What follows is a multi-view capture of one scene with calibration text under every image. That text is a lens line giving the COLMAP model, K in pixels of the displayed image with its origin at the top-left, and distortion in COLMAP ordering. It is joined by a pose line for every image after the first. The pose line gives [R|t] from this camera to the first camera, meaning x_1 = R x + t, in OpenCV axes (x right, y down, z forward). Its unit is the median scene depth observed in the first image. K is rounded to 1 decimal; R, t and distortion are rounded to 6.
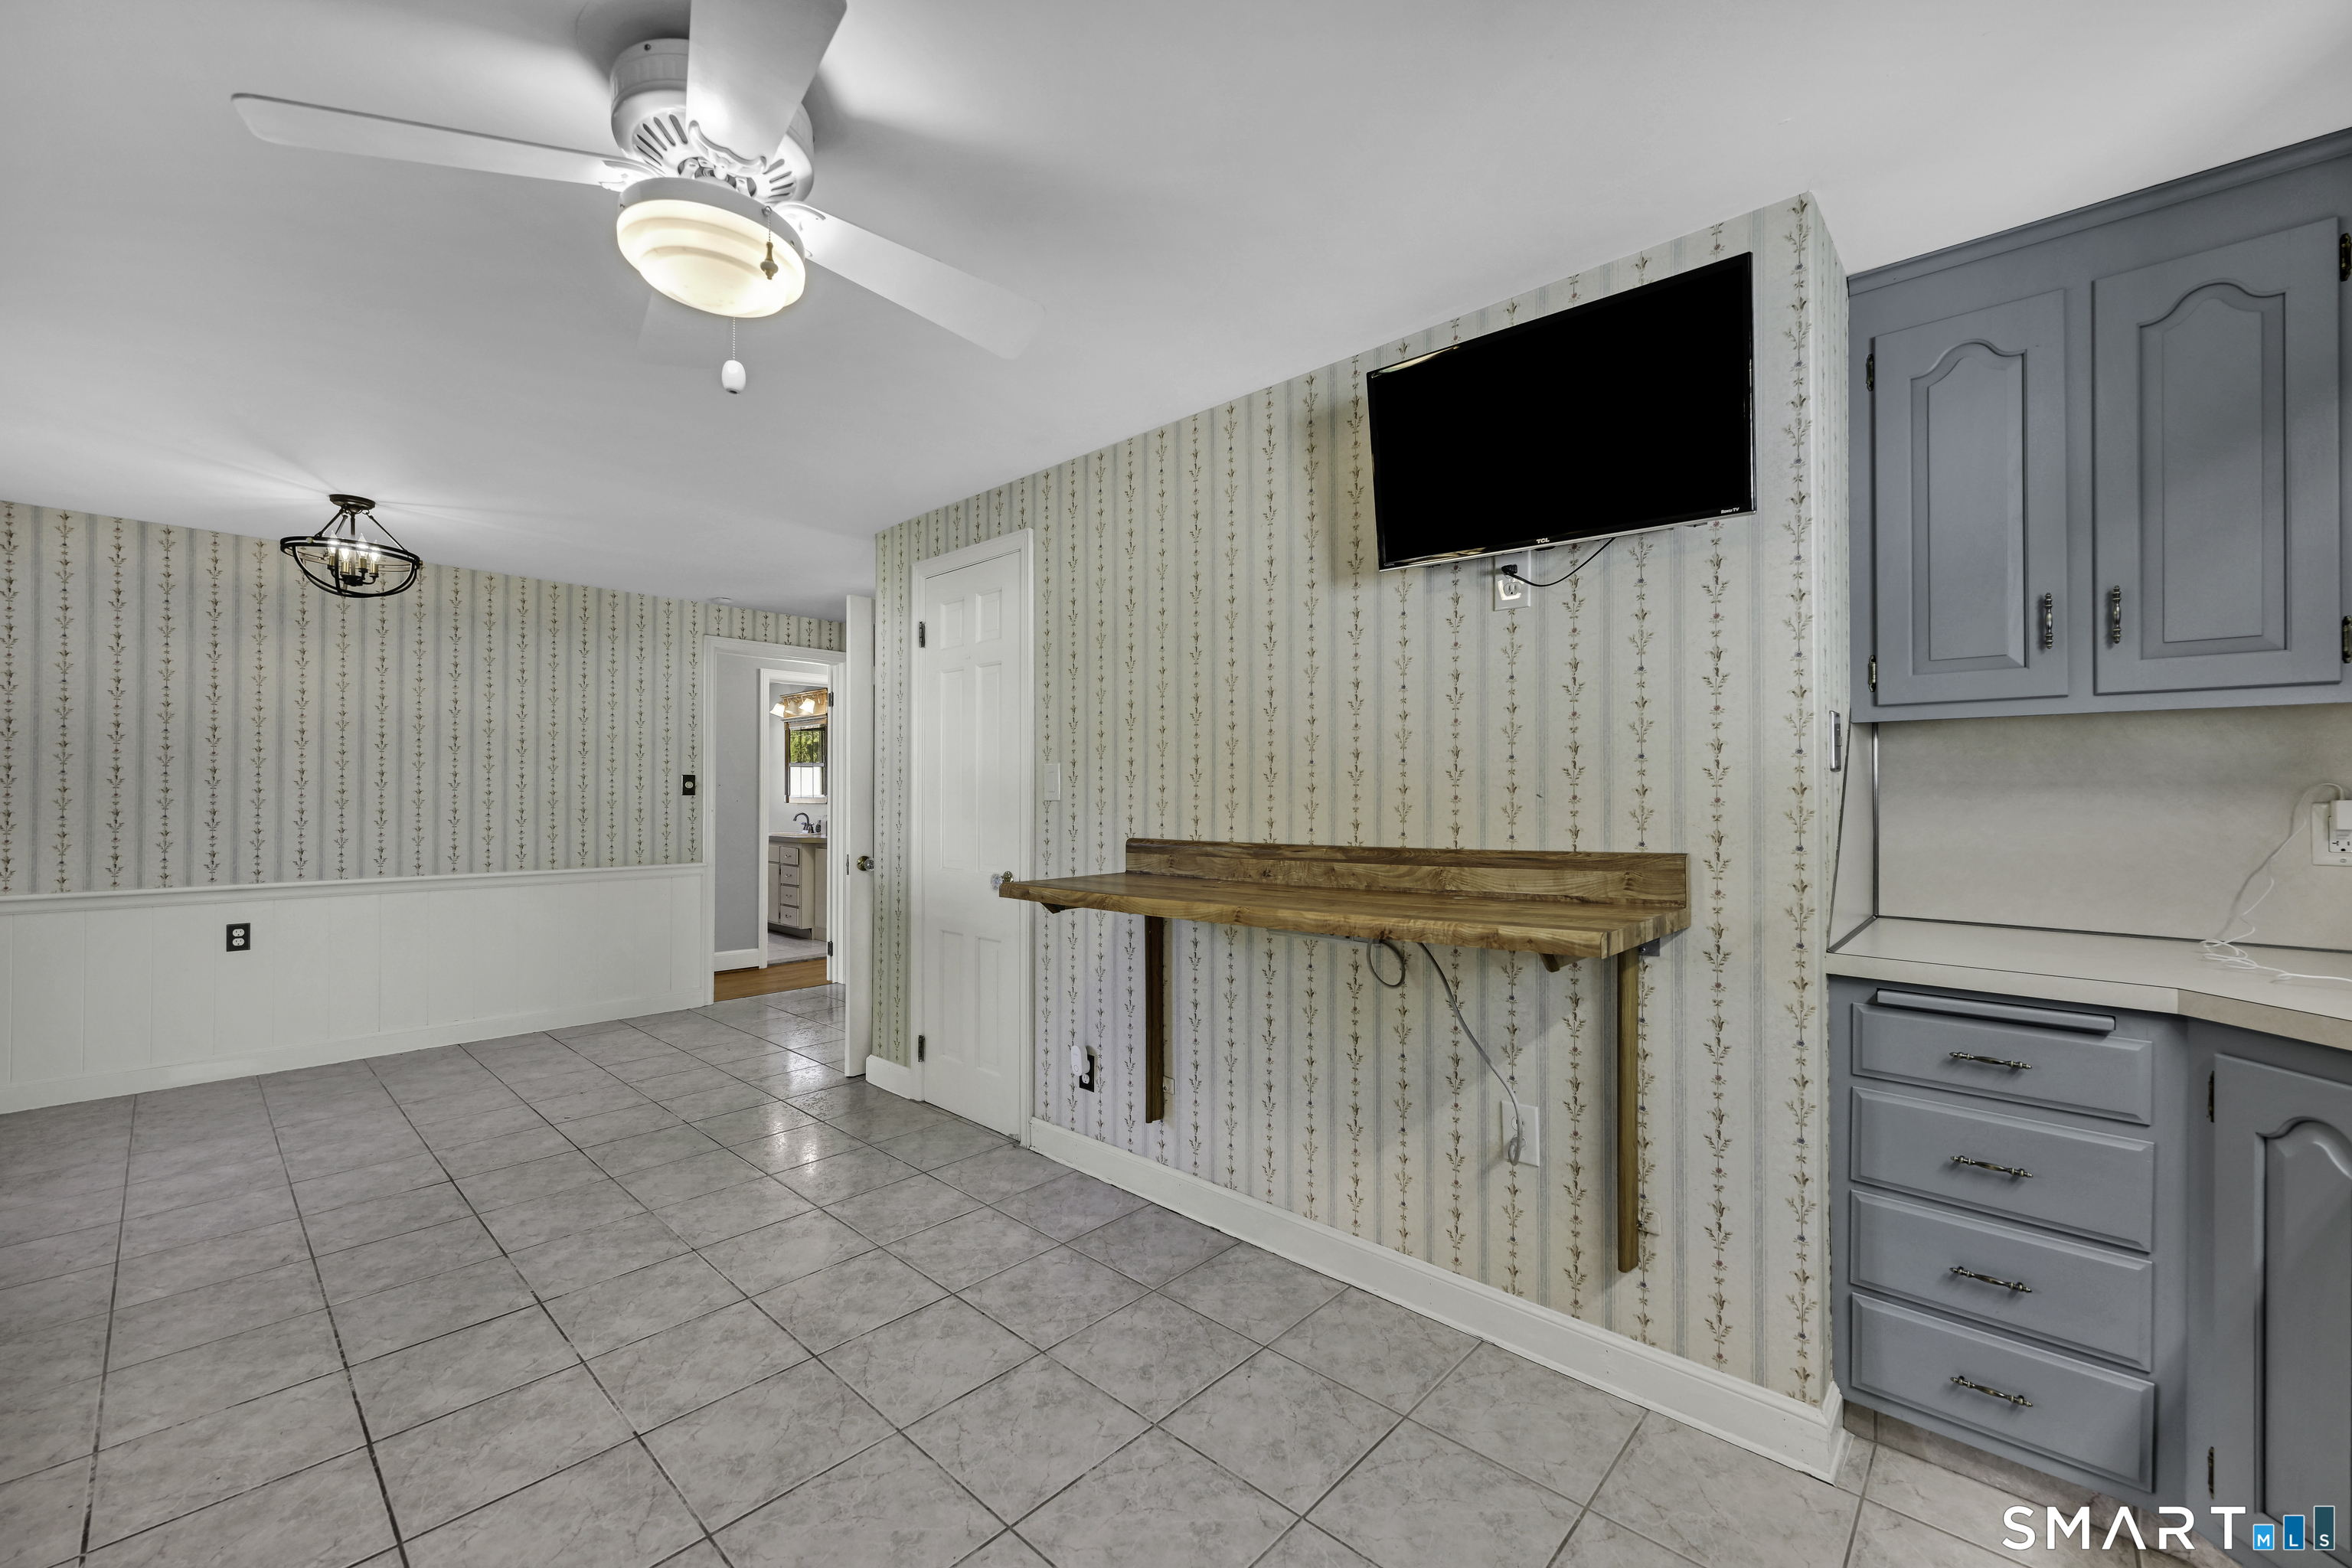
lens RADIAL K [[936.0, 0, 1188.2], [0, 936.0, 790.2], [0, 0, 1]] dist [-0.003322, 0.000018]
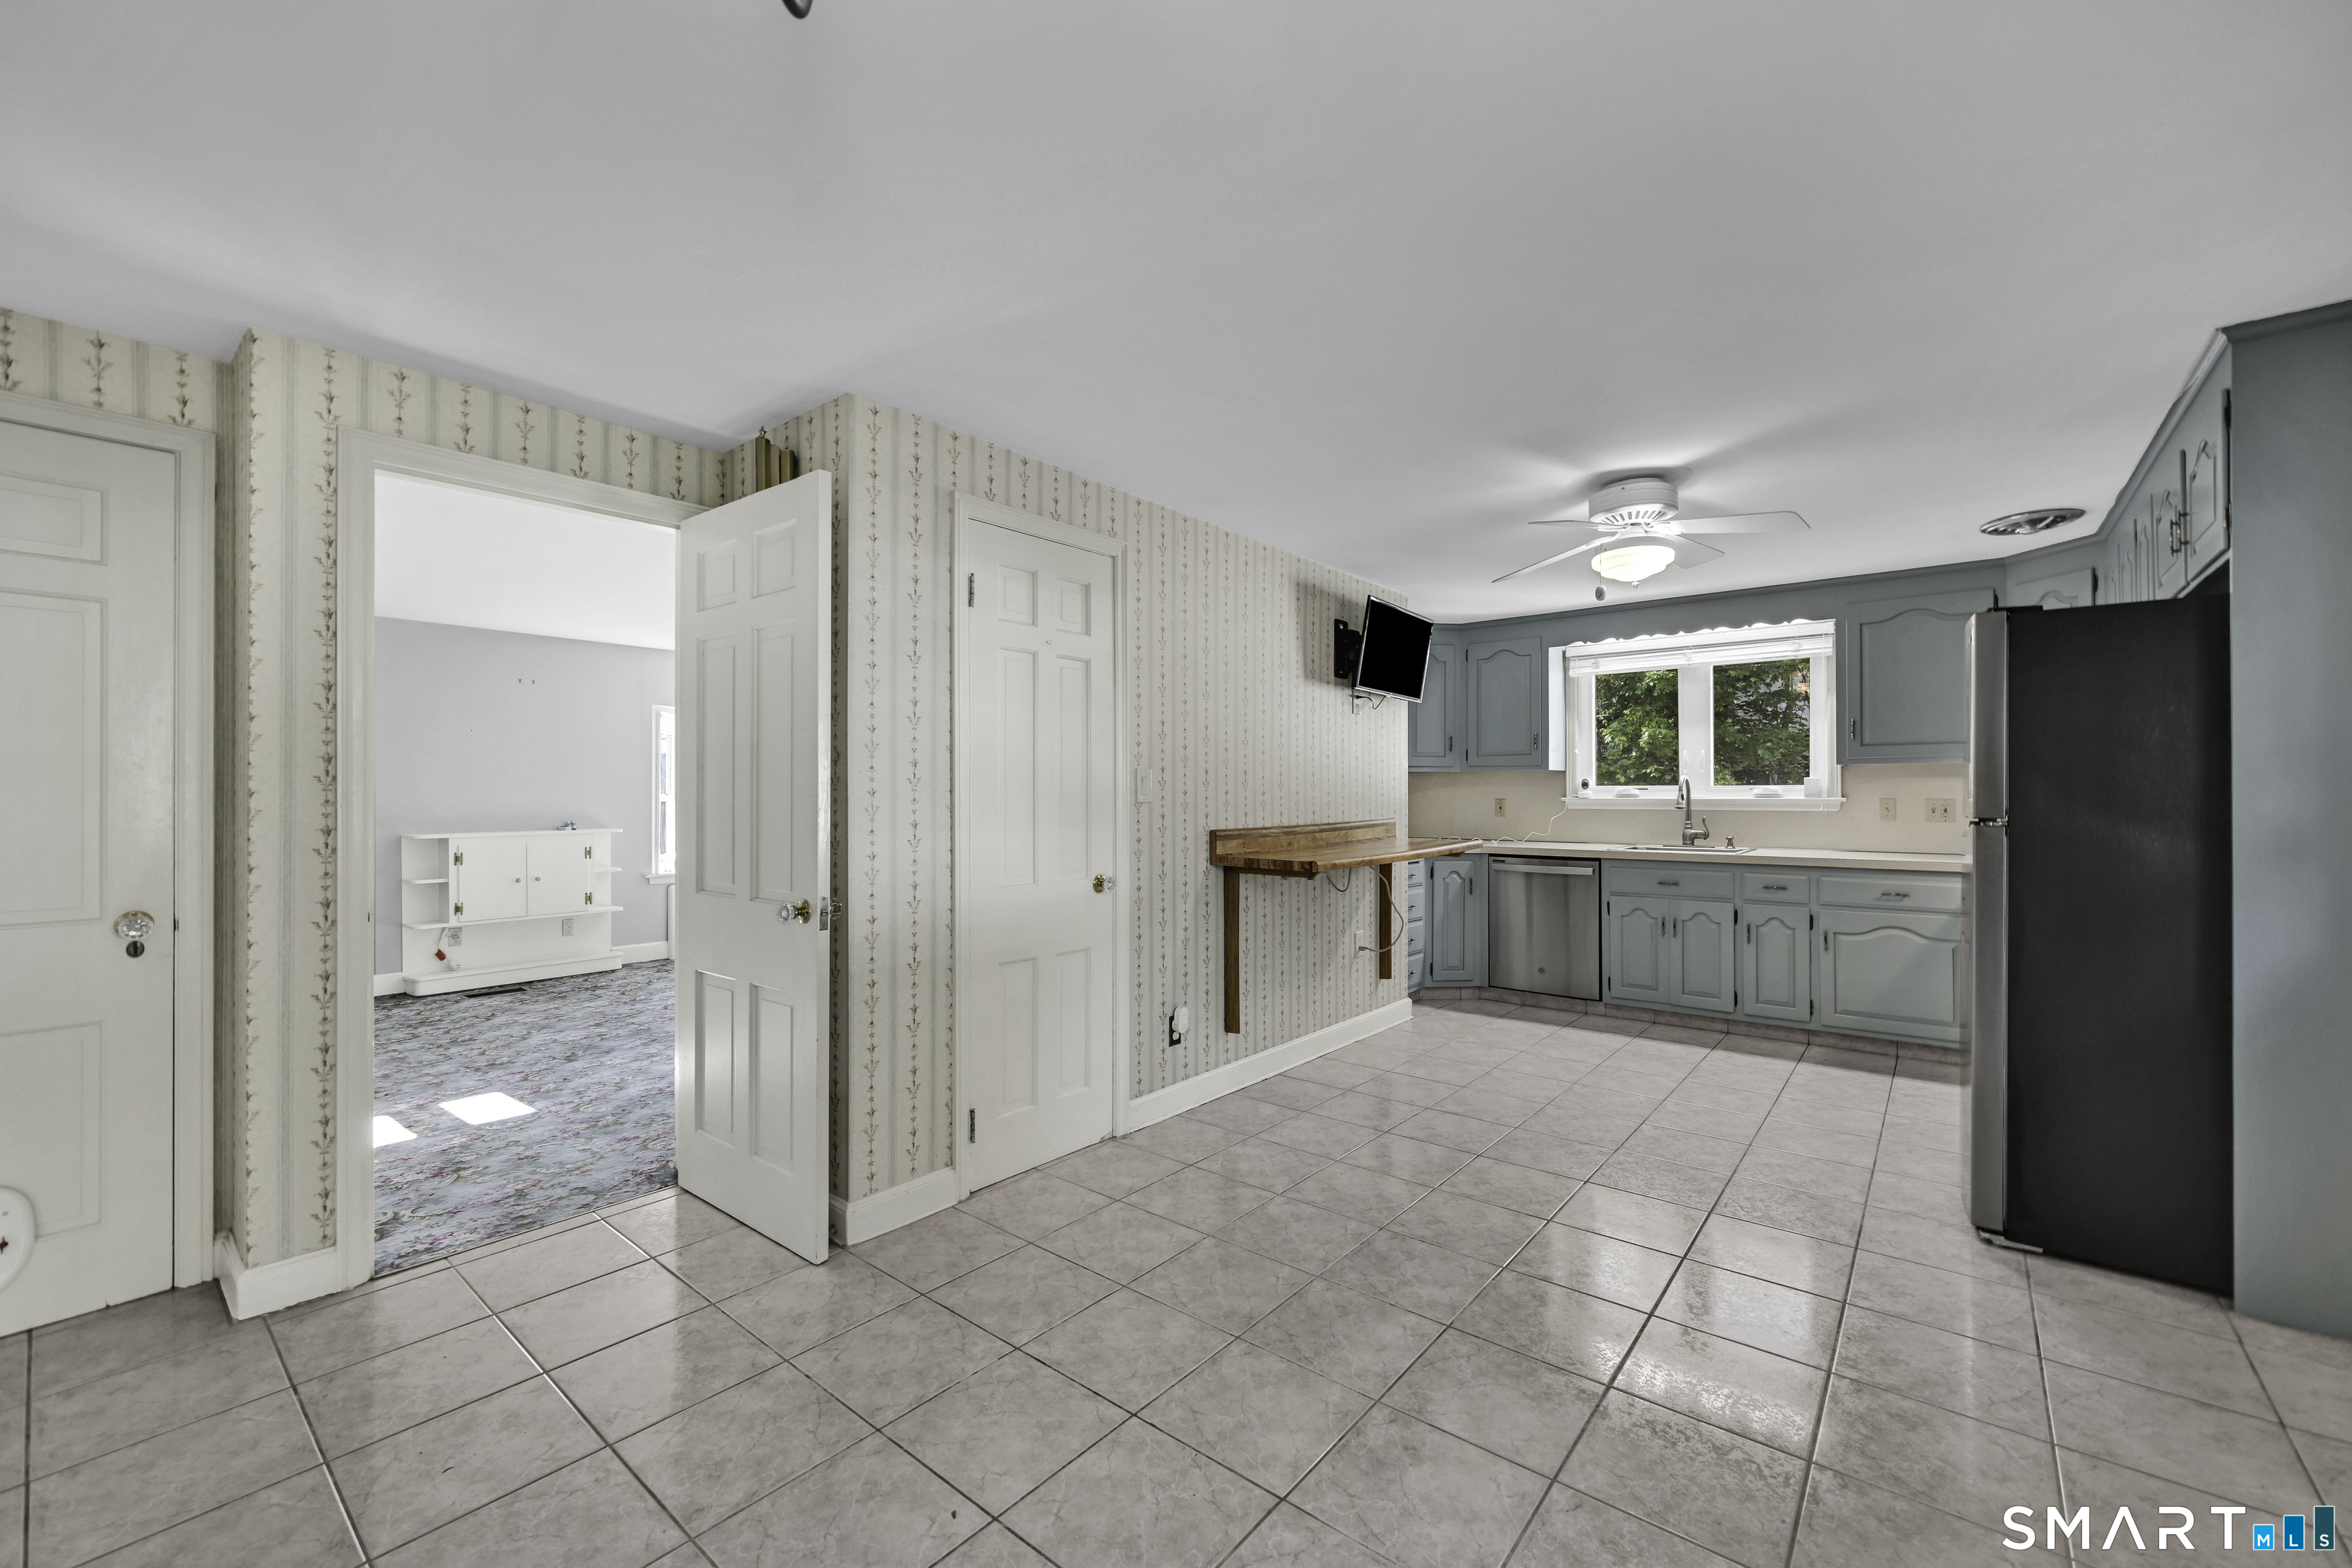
lens RADIAL K [[936.0, 0, 1166.2], [0, 936.0, 794.5], [0, 0, 1]] dist [-0.003322, 0.000018]
pose [[-0.040198, 0.000580, 0.999192, -1.299859], [-0.001203, 0.999999, -0.000629, 0.002153], [-0.999191, -0.001228, -0.040197, 1.061285]]
